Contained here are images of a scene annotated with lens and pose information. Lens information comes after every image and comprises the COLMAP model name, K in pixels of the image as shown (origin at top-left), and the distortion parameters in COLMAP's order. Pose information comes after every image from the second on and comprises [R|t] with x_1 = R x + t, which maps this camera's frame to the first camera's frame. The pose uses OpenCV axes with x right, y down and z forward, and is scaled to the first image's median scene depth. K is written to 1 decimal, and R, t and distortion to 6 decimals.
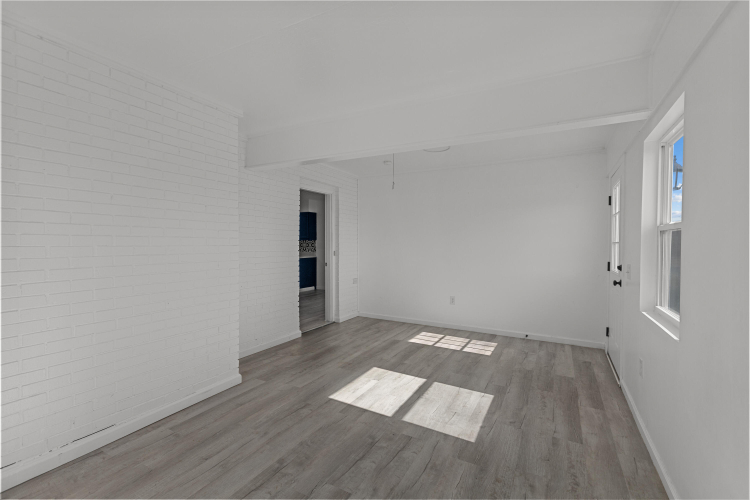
lens RADIAL K [[339.1, 0, 374.0], [0, 339.1, 249.0], [0, 0, 1]] dist [-0.001404, -0.000218]
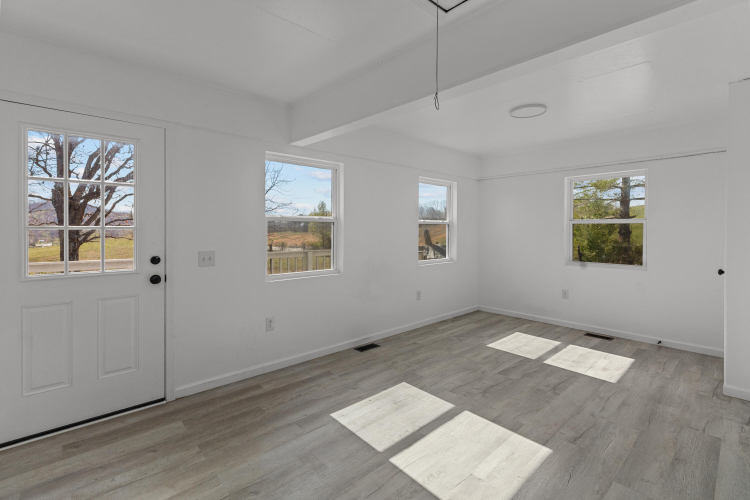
lens RADIAL K [[339.1, 0, 371.9], [0, 339.1, 231.0], [0, 0, 1]] dist [-0.001404, -0.000218]
pose [[-0.945858, -0.008852, 0.324460, -0.010076], [-0.002076, 0.999773, 0.021224, -0.037633], [-0.324574, 0.019402, -0.945661, 1.942380]]
